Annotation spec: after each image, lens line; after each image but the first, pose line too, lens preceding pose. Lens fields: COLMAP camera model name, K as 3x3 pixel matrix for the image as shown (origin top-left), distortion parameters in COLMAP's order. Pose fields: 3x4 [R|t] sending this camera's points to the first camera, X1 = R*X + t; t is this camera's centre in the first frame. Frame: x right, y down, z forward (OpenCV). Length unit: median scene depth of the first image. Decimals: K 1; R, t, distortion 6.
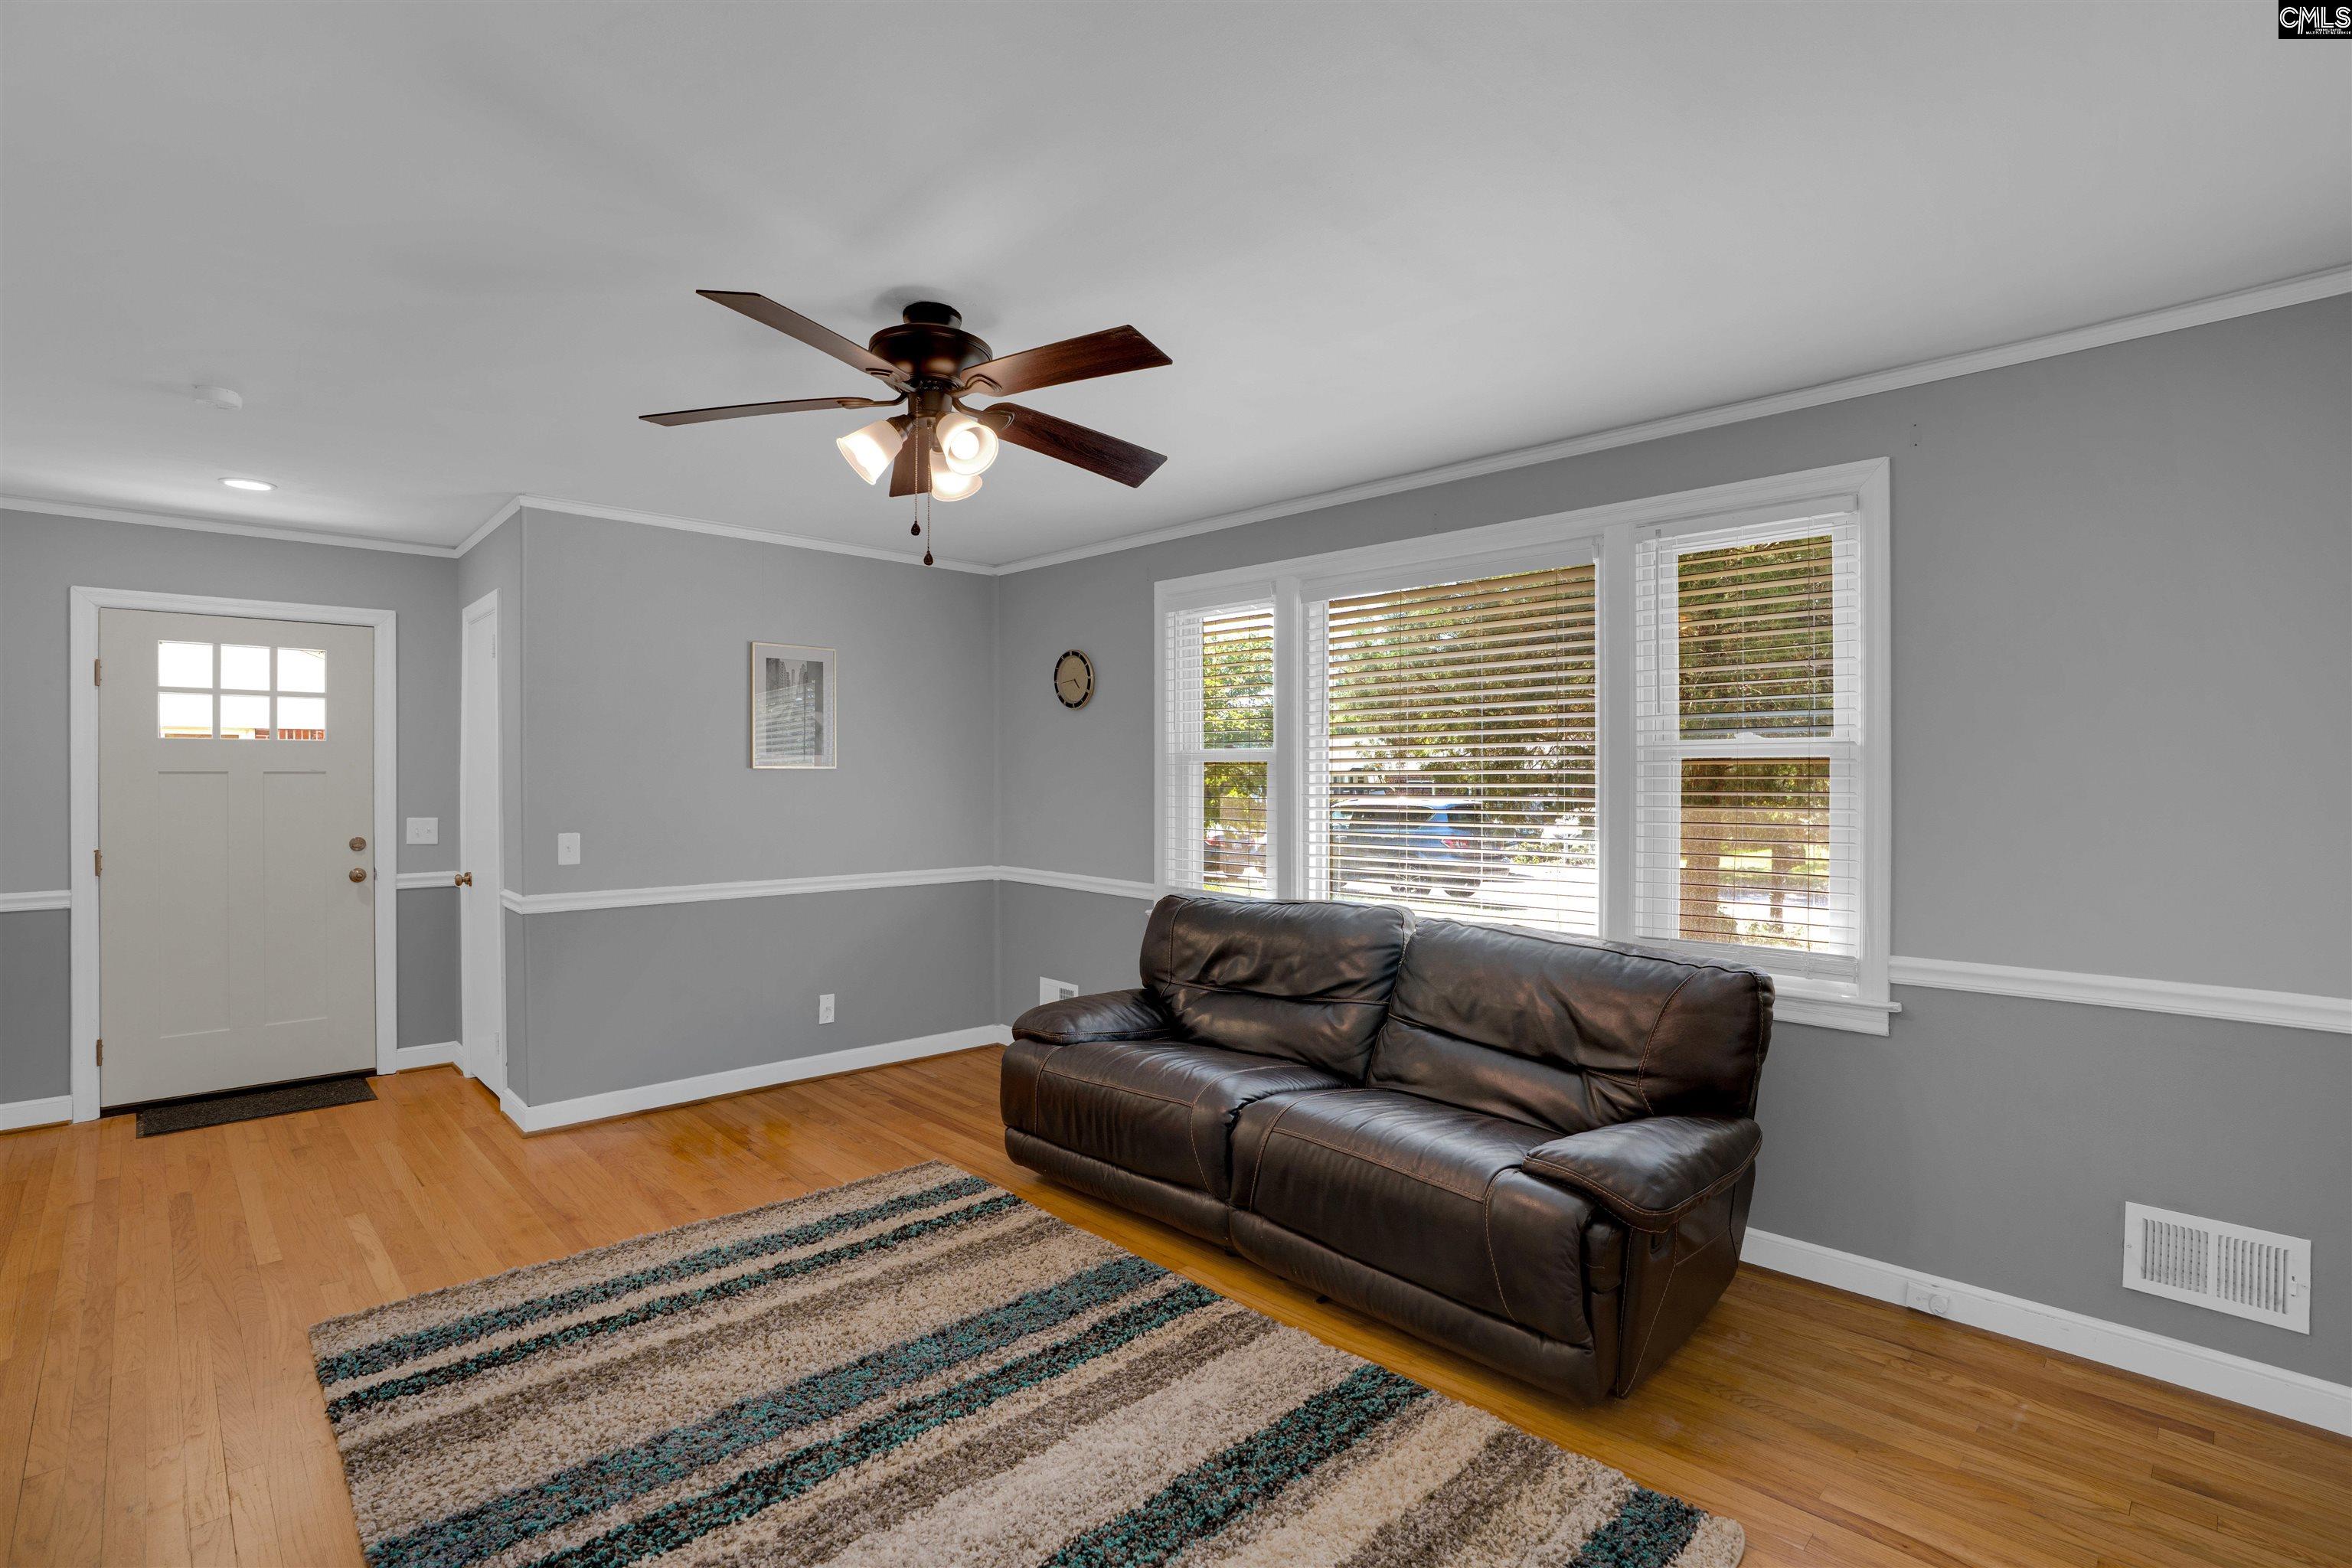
lens RADIAL K [[1107.6, 0, 1165.2], [0, 1107.6, 760.9], [0, 0, 1]] dist [-0.041864, 0.009904]
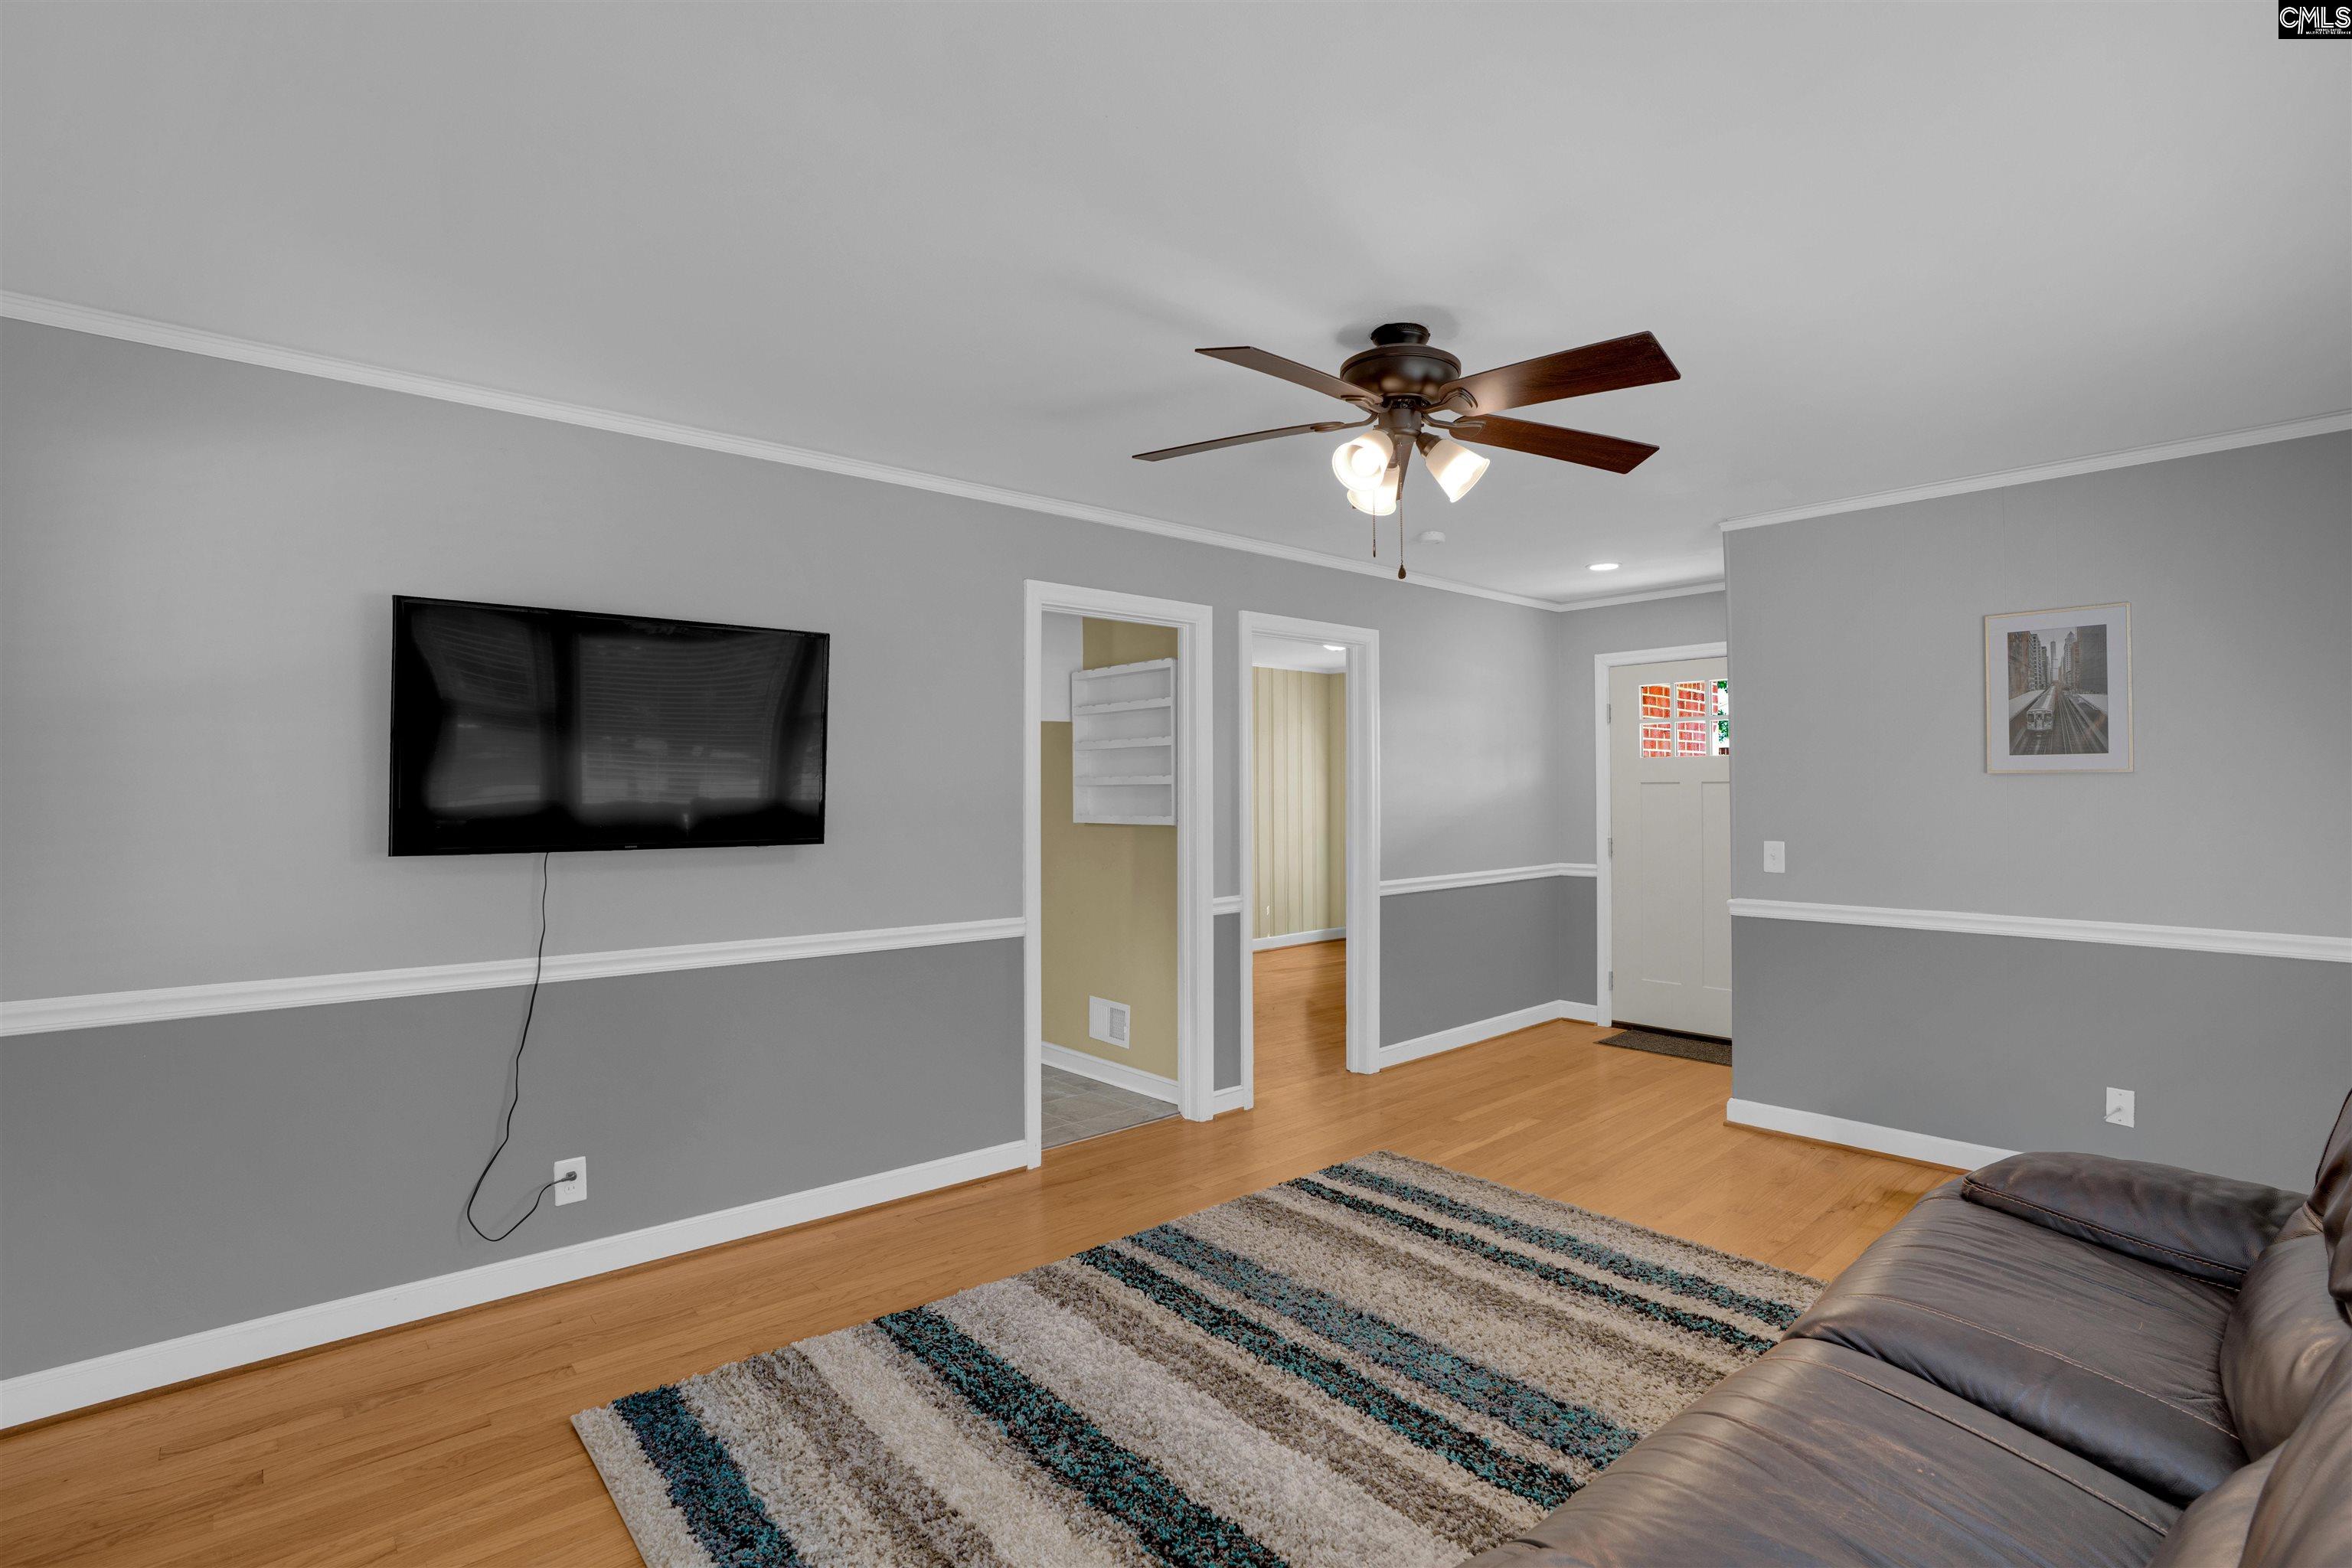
lens RADIAL K [[1107.6, 0, 1190.6], [0, 1107.6, 780.0], [0, 0, 1]] dist [-0.041864, 0.009904]
pose [[-0.043591, -0.008086, -0.999017, 0.695382], [0.023056, 0.999693, -0.009097, 0.008976], [0.998783, -0.023430, -0.043392, 0.726749]]
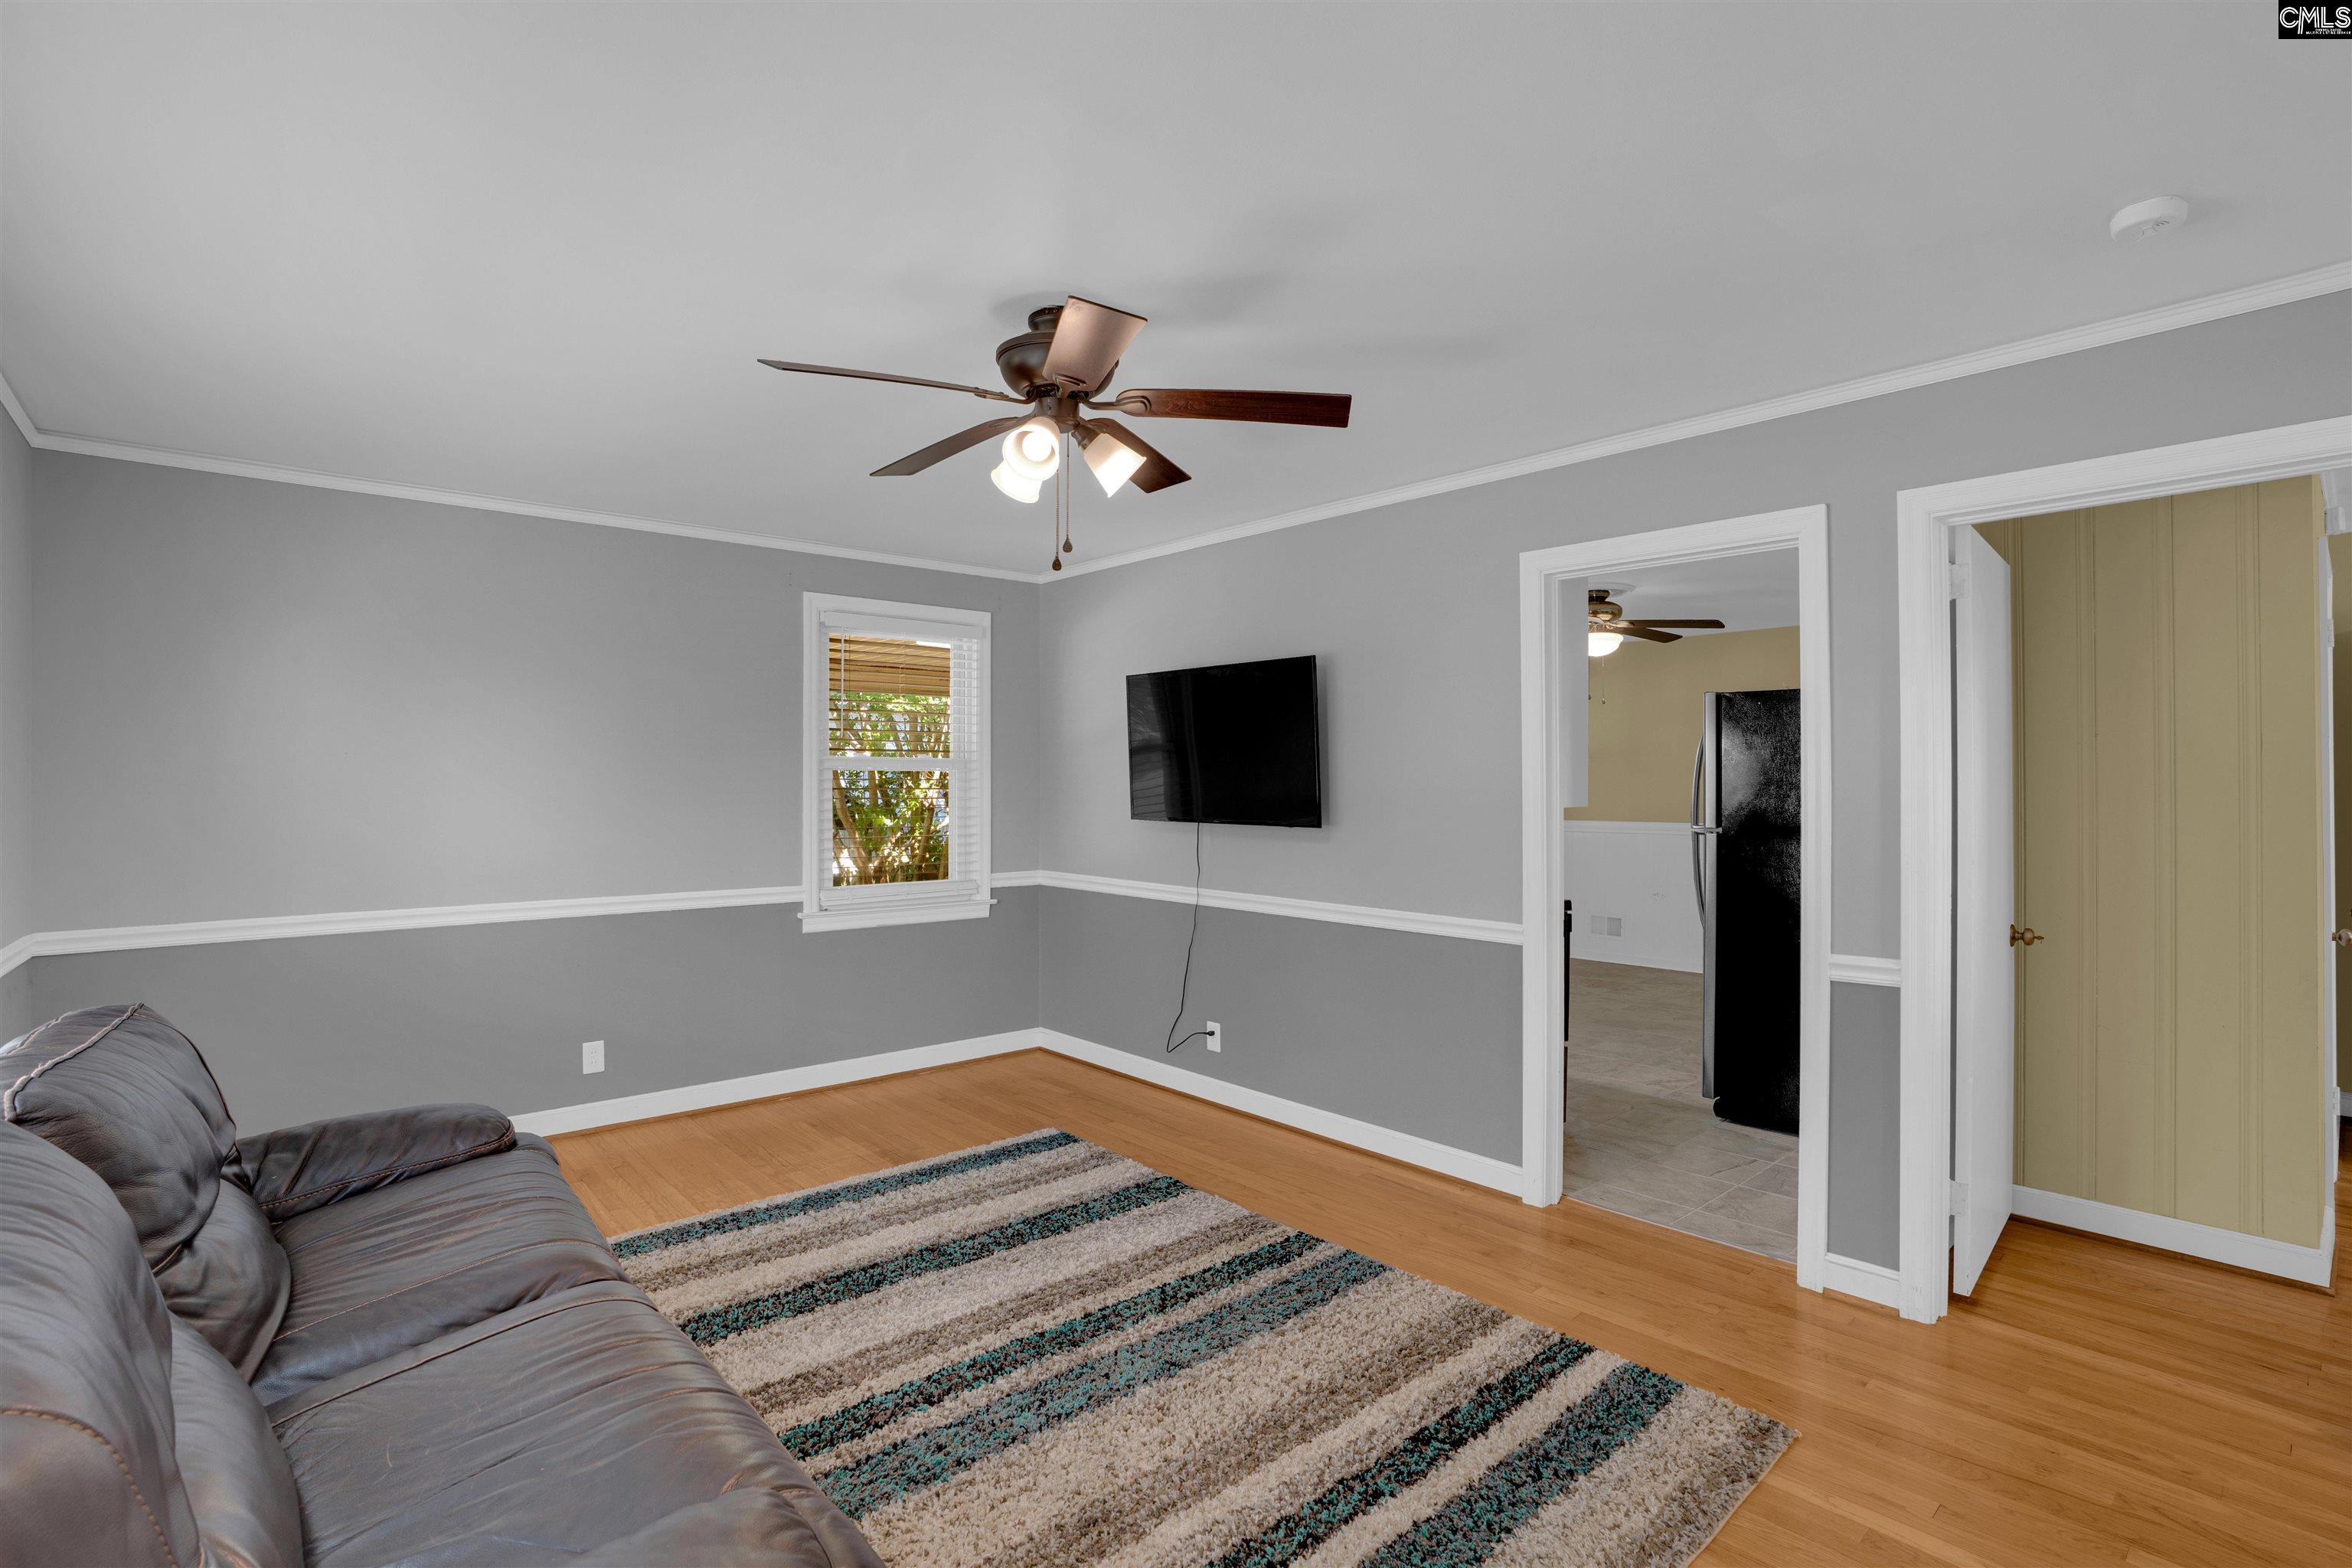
lens RADIAL K [[1107.6, 0, 1180.2], [0, 1107.6, 784.6], [0, 0, 1]] dist [-0.041864, 0.009904]
pose [[-0.999189, -0.003871, 0.040070, -0.305971], [-0.004747, 0.999752, -0.021778, 0.031876], [-0.039976, -0.021951, -0.998960, 1.695249]]
